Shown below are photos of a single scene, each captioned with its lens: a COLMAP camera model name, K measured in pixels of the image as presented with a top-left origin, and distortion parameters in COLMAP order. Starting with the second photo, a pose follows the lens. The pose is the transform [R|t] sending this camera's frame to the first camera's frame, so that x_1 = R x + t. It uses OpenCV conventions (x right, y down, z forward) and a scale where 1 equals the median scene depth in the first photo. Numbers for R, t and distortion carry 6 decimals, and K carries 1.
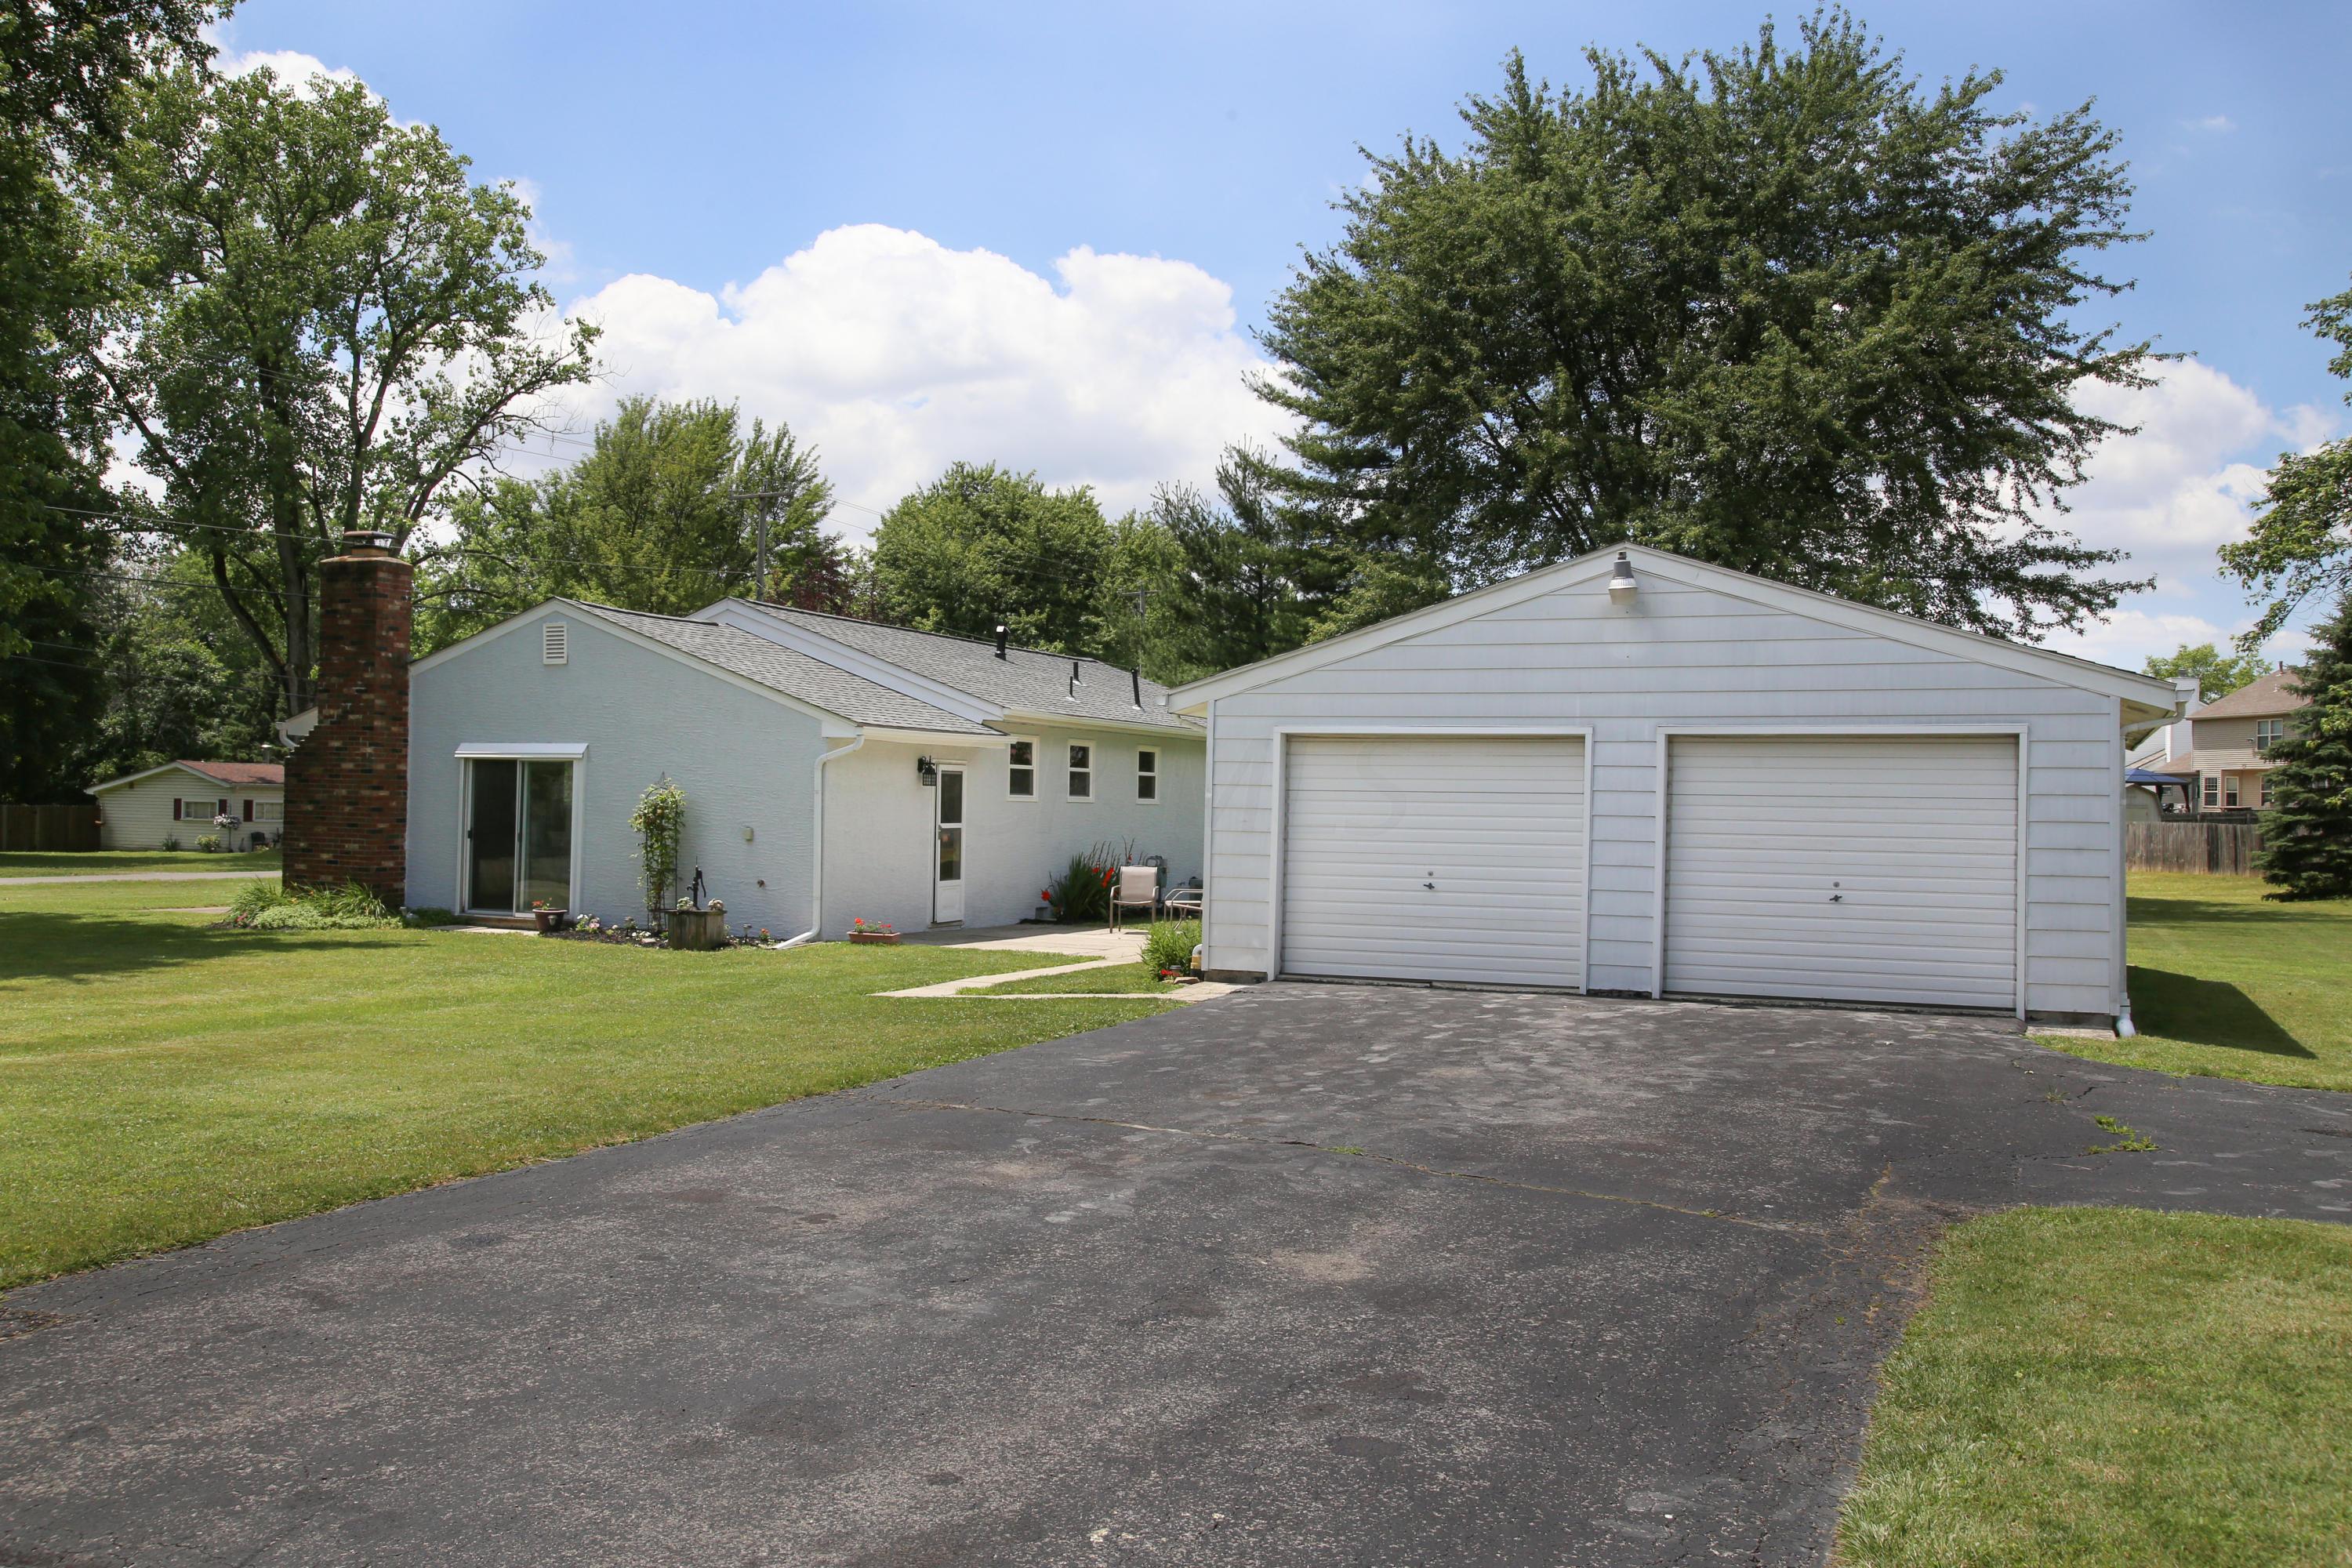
lens RADIAL K [[2165.7, 0, 1183.8], [0, 2165.7, 779.3], [0, 0, 1]] dist [-0.003868, 0.000000]
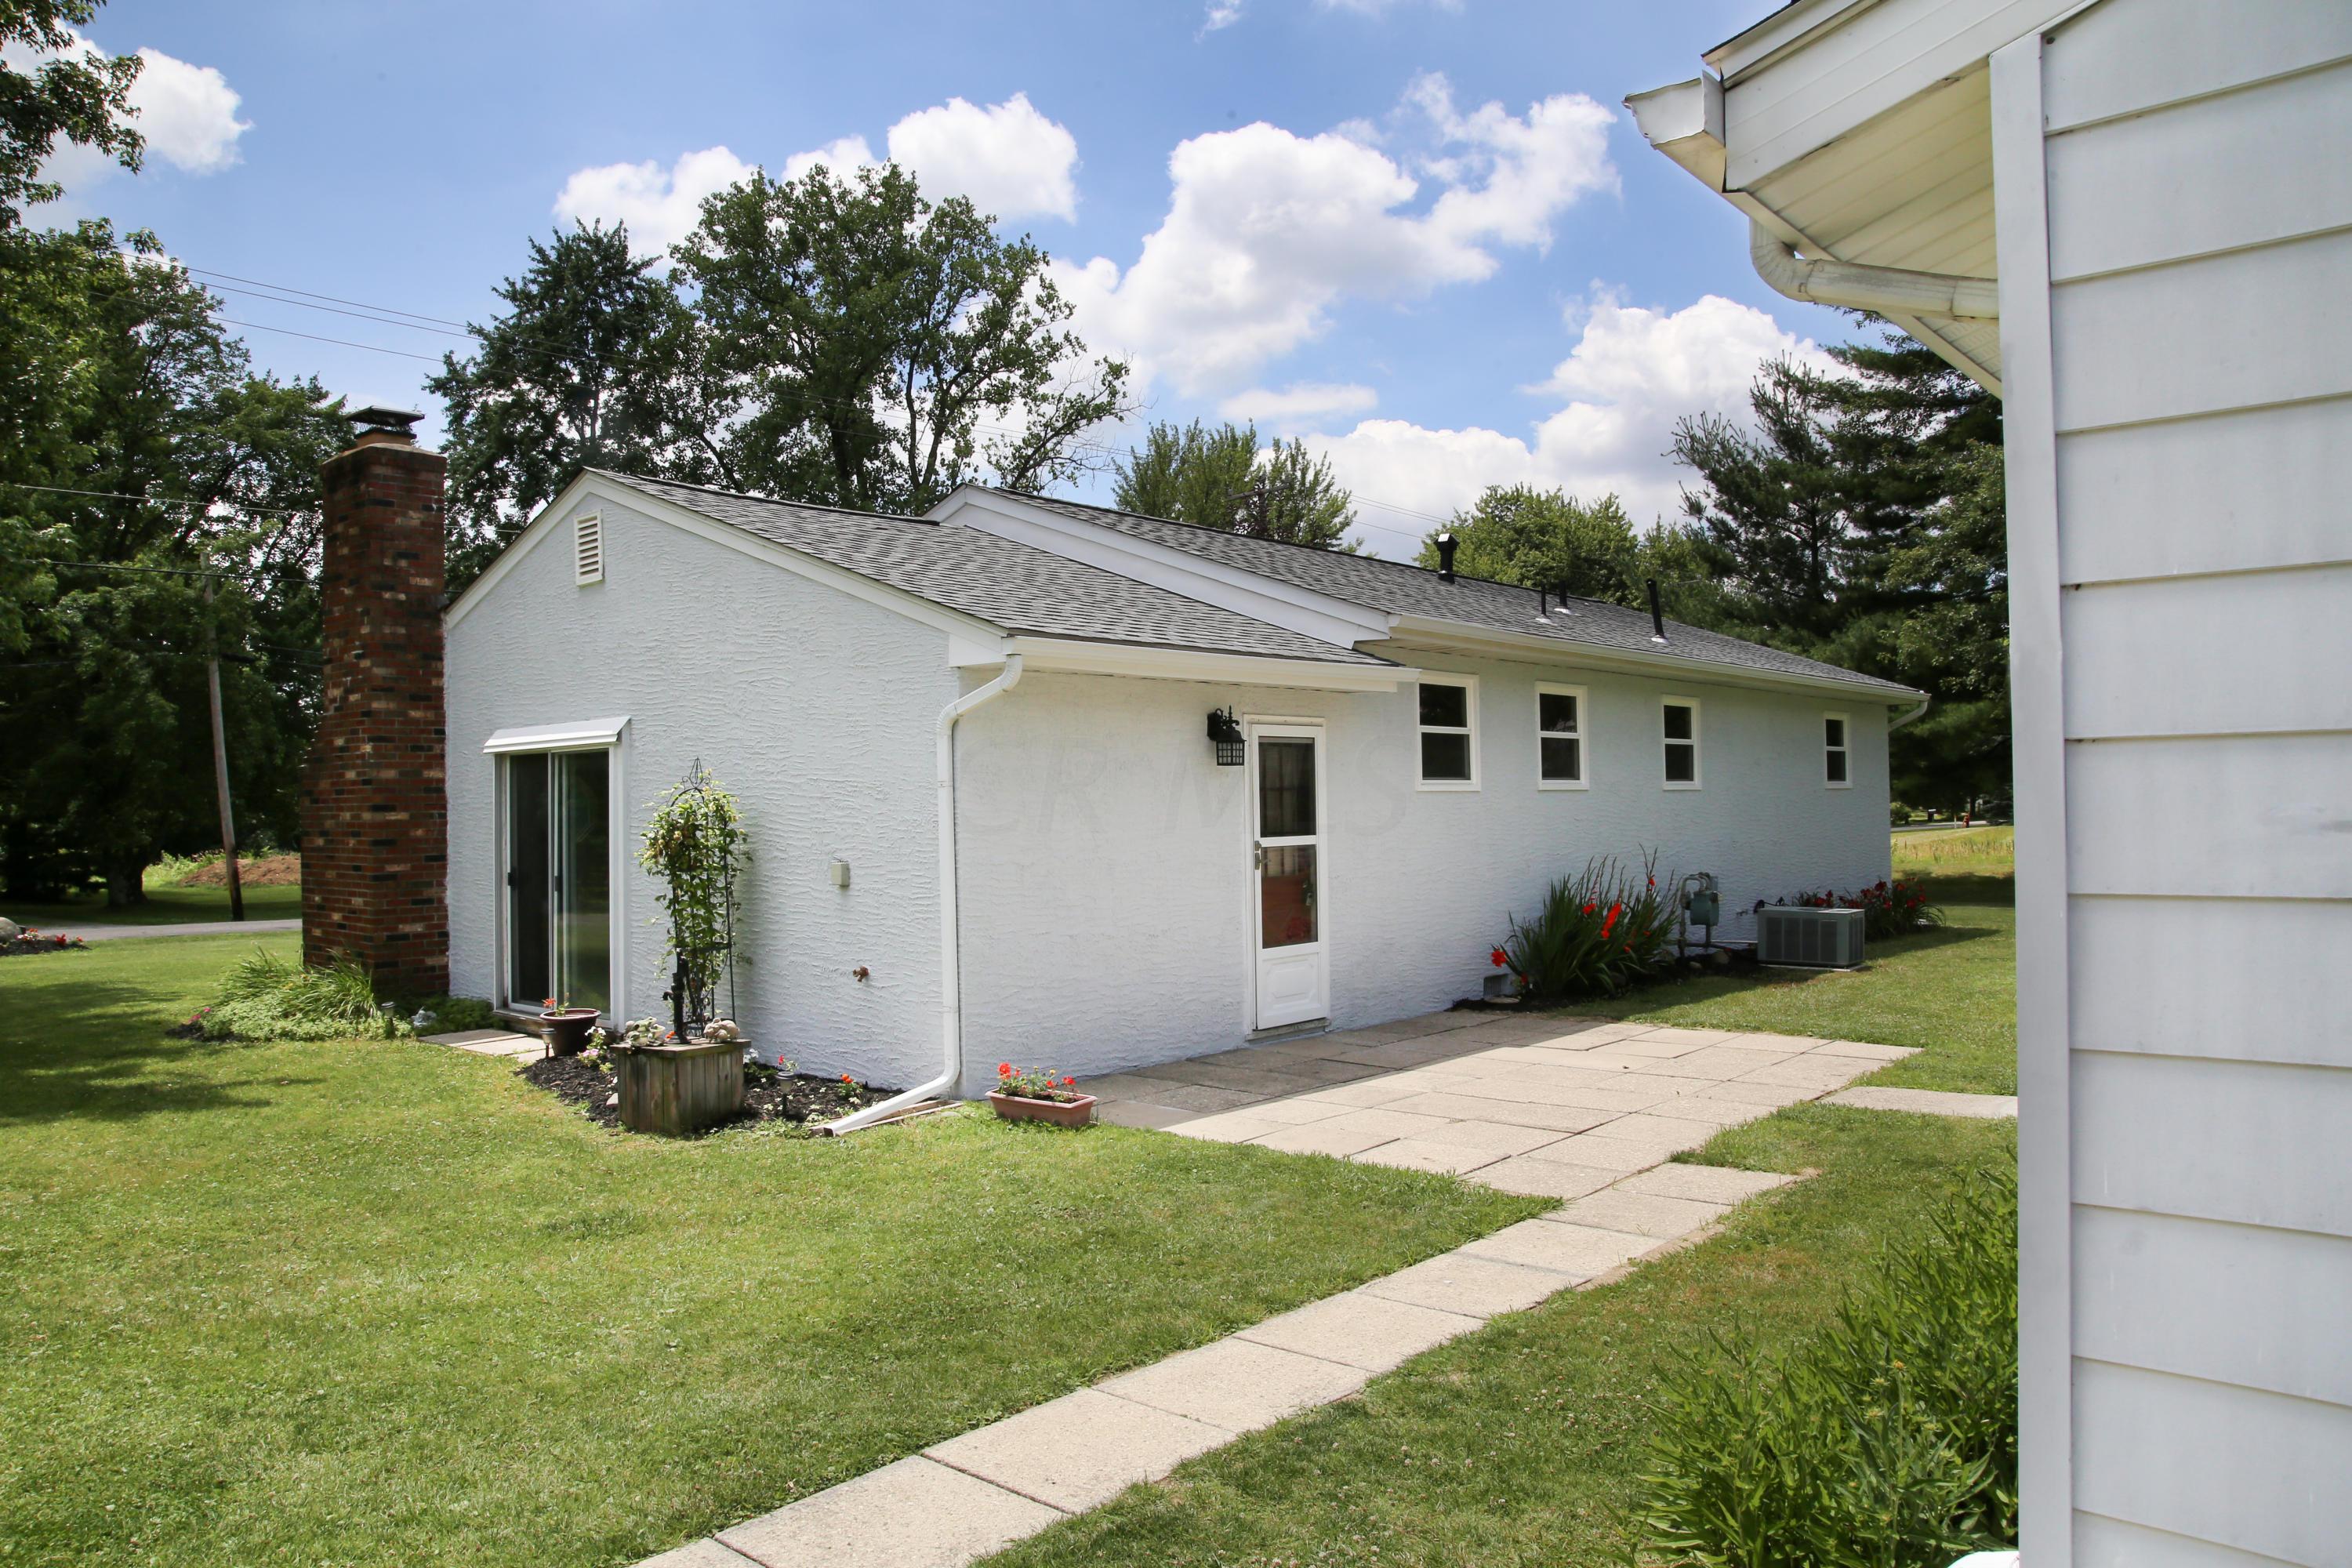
lens RADIAL K [[1613.9, 0, 1176.3], [0, 1613.9, 782.4], [0, 0, 1]] dist [-0.070989, 0.013304]
pose [[0.946470, -0.041629, -0.320096, -0.004451], [0.040433, 0.999128, -0.010383, 0.005690], [0.320249, -0.003115, 0.947328, 0.343642]]
